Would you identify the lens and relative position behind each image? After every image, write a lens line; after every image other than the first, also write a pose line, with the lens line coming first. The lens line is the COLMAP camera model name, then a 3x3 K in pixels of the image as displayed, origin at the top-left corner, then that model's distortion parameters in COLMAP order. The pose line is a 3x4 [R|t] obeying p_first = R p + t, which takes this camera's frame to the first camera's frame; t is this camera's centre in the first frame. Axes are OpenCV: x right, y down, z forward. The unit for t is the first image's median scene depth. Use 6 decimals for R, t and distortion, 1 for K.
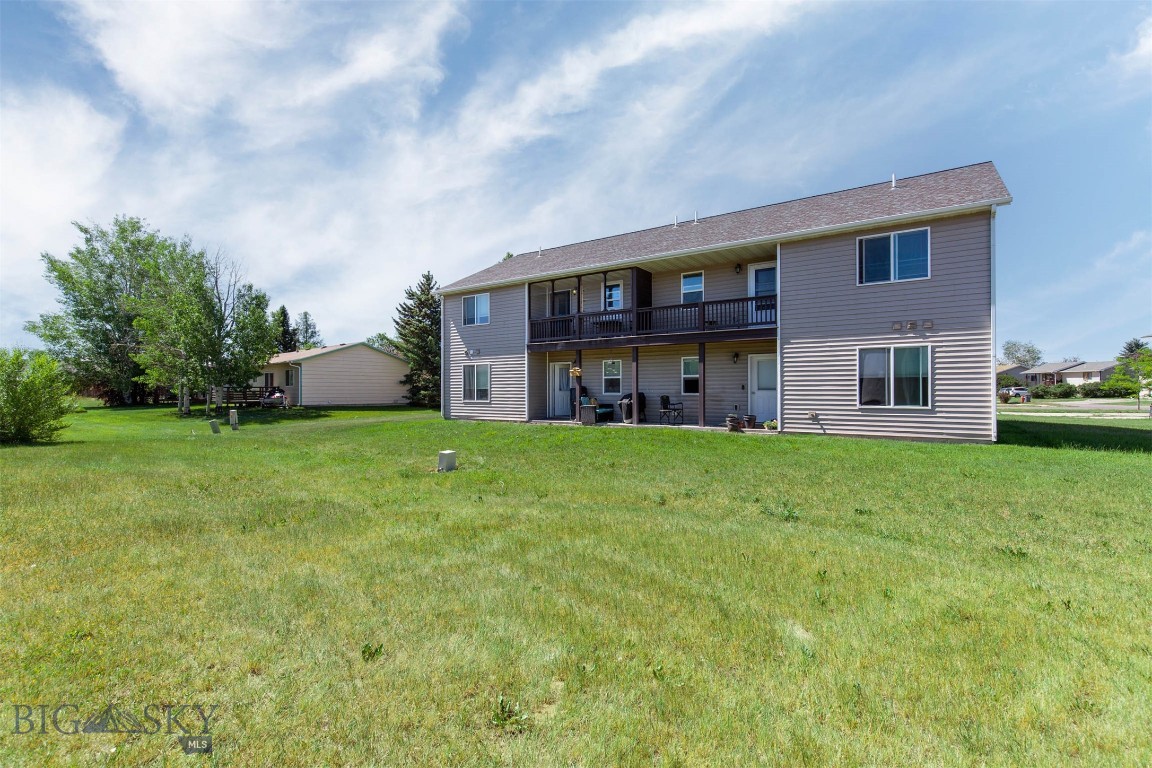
lens RADIAL K [[525.9, 0, 573.1], [0, 525.9, 375.1], [0, 0, 1]] dist [0.004882, -0.000092]
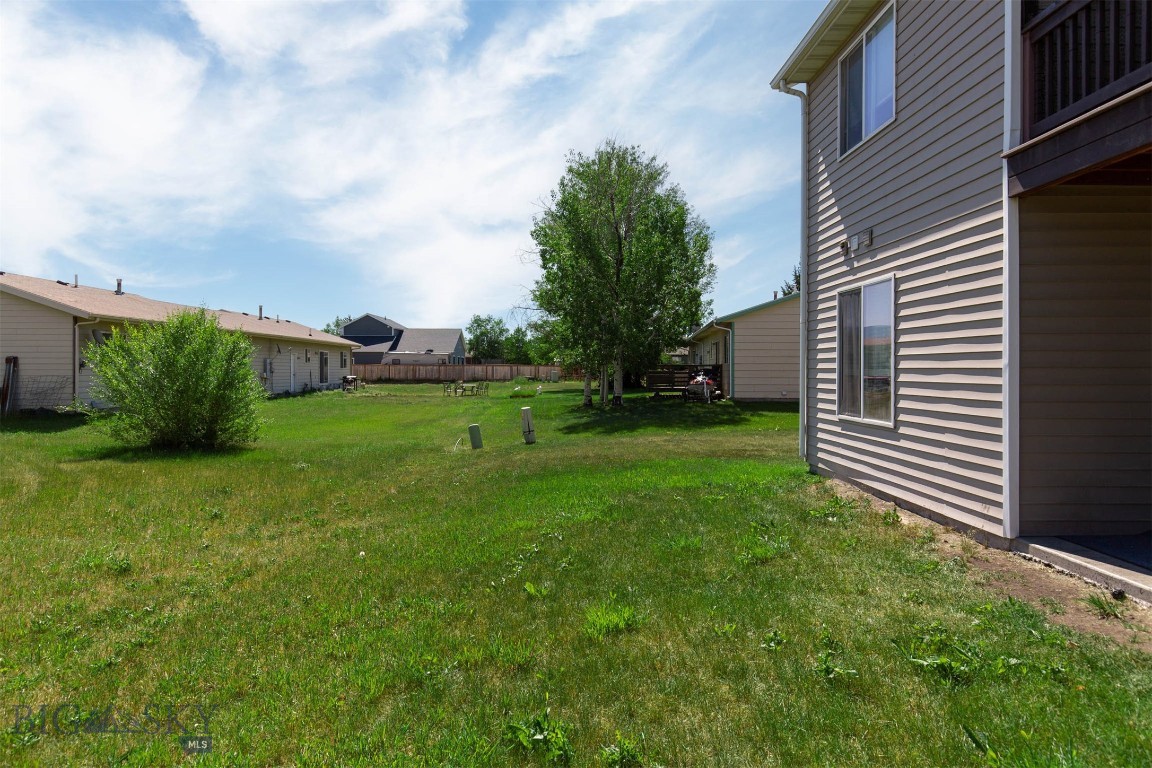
lens RADIAL K [[742.0, 0, 575.1], [0, 742.0, 376.7], [0, 0, 1]] dist [0.006363, 0.001103]
pose [[0.586293, 0.015813, -0.809945, 0.053536], [0.015470, 0.999409, 0.030710, 0.016602], [0.809951, -0.030535, 0.585702, 0.842386]]
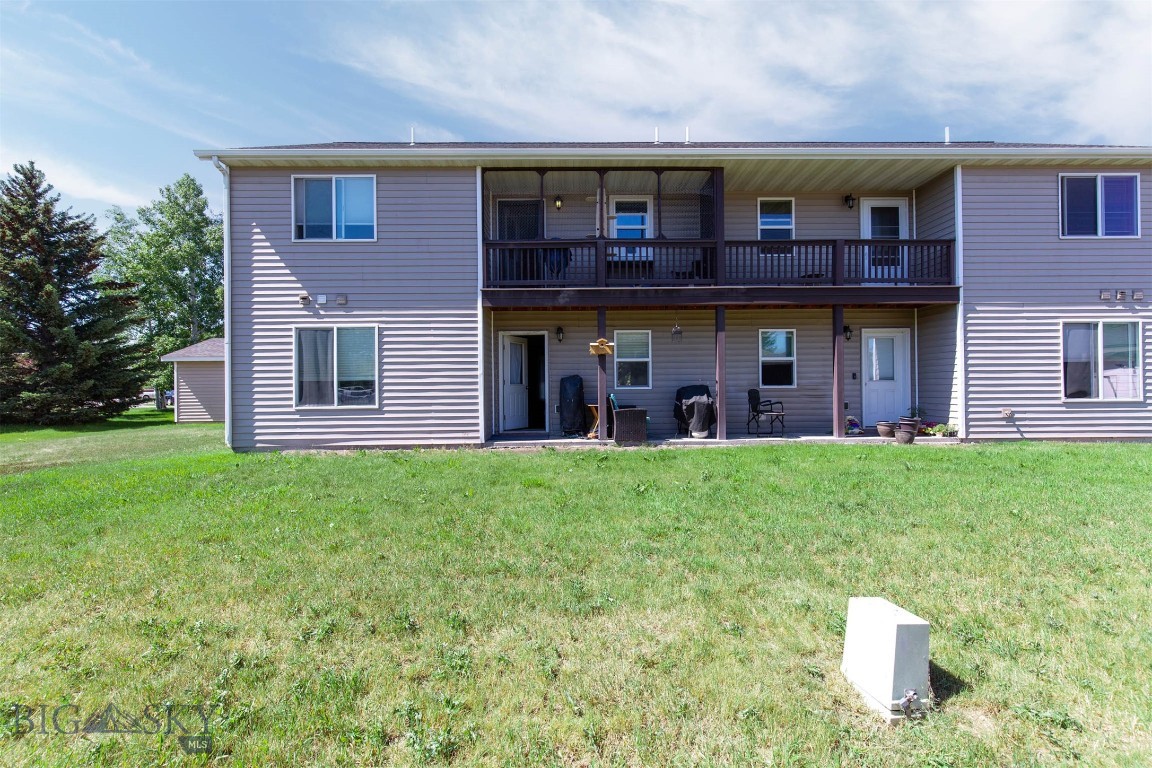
lens RADIAL K [[525.9, 0, 575.7], [0, 525.9, 381.2], [0, 0, 1]] dist [0.004882, -0.000092]
pose [[0.807888, 0.005782, 0.589308, -0.371121], [-0.009614, 0.999948, 0.003368, 0.030398], [-0.589258, -0.008387, 0.807901, 0.656275]]
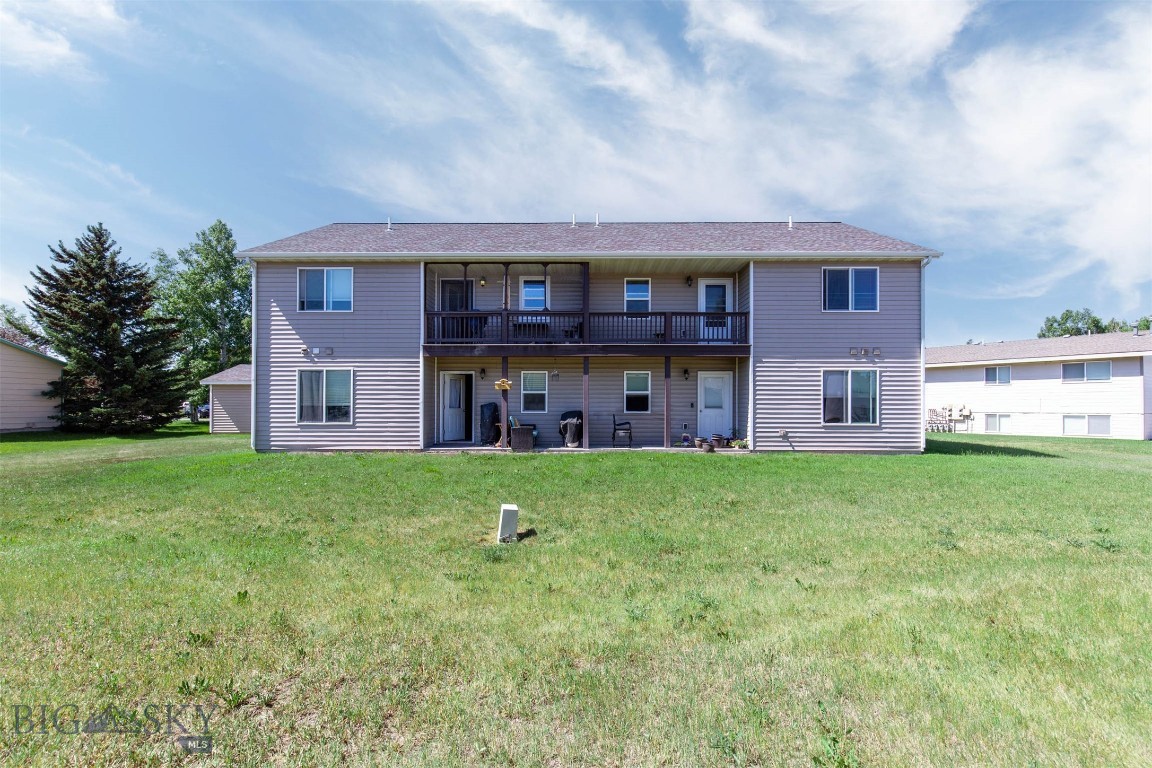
lens RADIAL K [[525.9, 0, 576.5], [0, 525.9, 393.3], [0, 0, 1]] dist [0.004882, -0.000092]
pose [[0.824133, 0.019078, 0.566075, -0.392137], [-0.019828, 0.999792, -0.004827, 0.009813], [-0.566049, -0.007246, 0.824340, 0.326891]]
